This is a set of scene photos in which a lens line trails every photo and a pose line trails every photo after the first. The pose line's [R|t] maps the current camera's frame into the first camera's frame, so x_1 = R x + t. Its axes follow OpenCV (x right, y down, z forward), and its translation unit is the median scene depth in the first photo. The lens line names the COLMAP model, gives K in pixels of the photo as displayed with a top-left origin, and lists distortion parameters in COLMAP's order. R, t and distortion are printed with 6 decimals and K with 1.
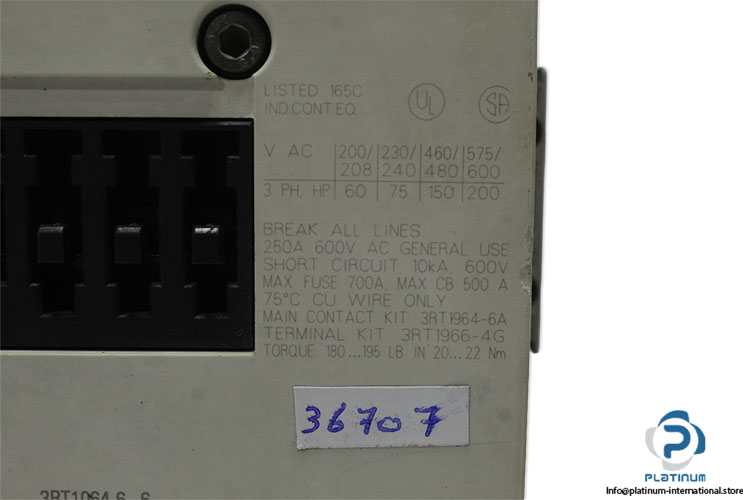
lens RADIAL K [[1190.1, 0, 376.5], [0, 1190.1, 241.0], [0, 0, 1]] dist [0.027835, 0.000000]
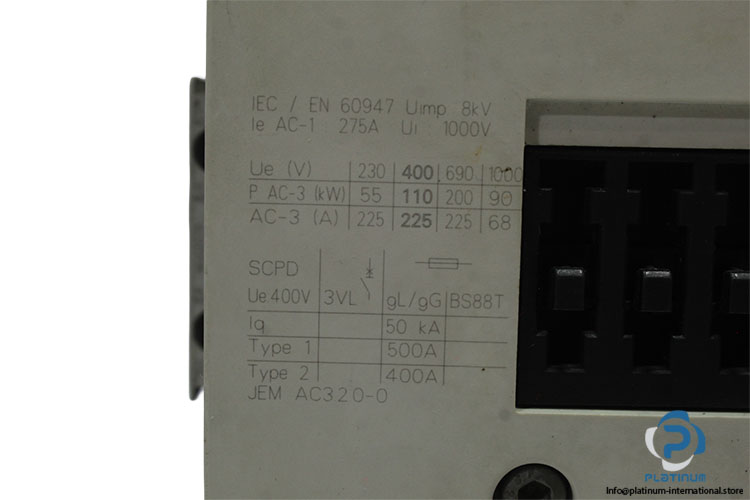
lens RADIAL K [[1407.2, 0, 375.3], [0, 1407.2, 272.2], [0, 0, 1]] dist [0.069161, 0.000000]
pose [[0.996144, 0.010945, 0.087053, -0.561980], [-0.010833, 0.999940, -0.001757, -0.007206], [-0.087067, 0.000807, 0.996202, -0.028114]]
